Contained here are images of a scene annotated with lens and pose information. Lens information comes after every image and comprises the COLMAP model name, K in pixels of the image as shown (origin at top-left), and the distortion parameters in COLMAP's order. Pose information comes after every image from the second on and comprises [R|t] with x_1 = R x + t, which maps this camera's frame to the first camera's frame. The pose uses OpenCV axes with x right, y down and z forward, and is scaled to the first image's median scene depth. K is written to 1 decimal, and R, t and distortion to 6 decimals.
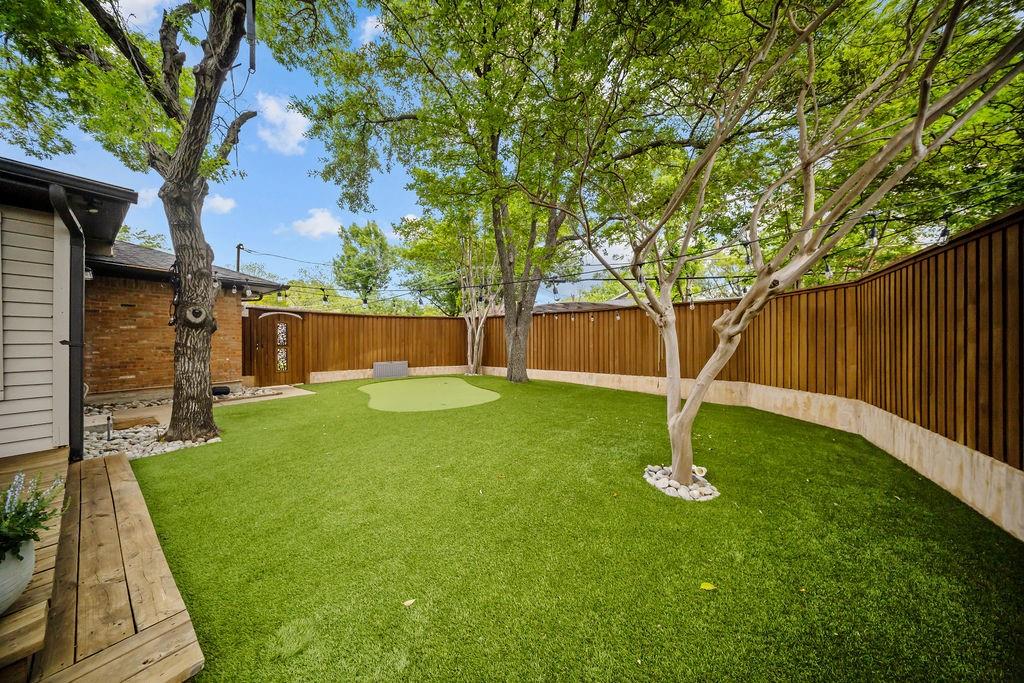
lens RADIAL K [[302.7, 0, 514.3], [0, 302.7, 340.2], [0, 0, 1]] dist [-0.005693, -0.000066]
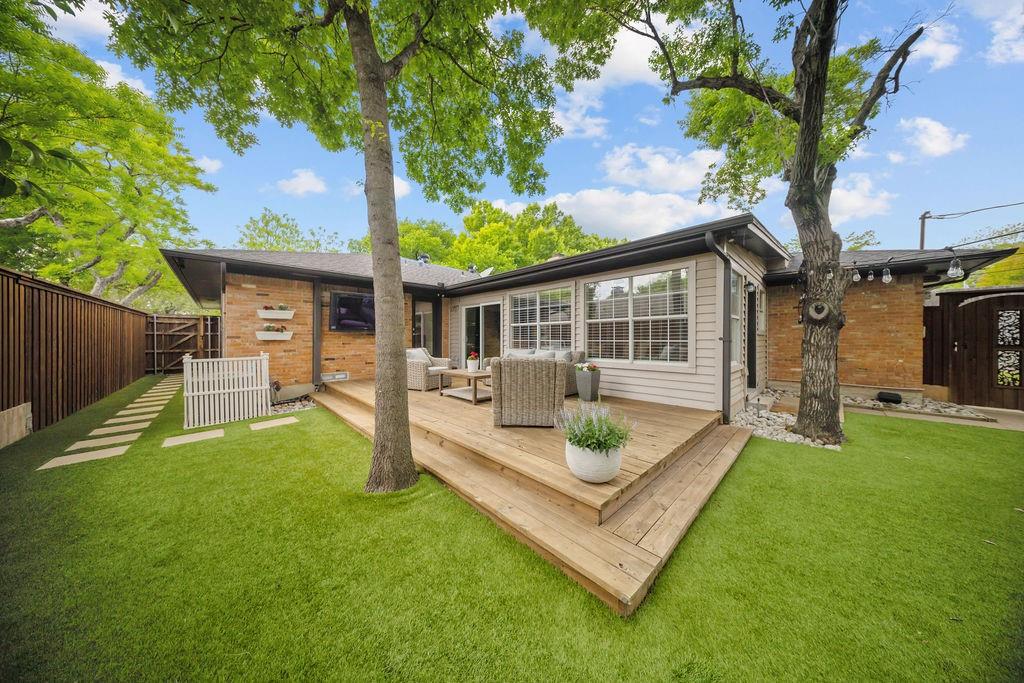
lens RADIAL K [[302.7, 0, 515.3], [0, 302.7, 338.2], [0, 0, 1]] dist [-0.005693, -0.000066]
pose [[-0.192087, 0.001431, -0.981377, 0.044829], [-0.000491, 0.999999, 0.001554, 0.001350], [0.981378, 0.000780, -0.192086, 0.136629]]
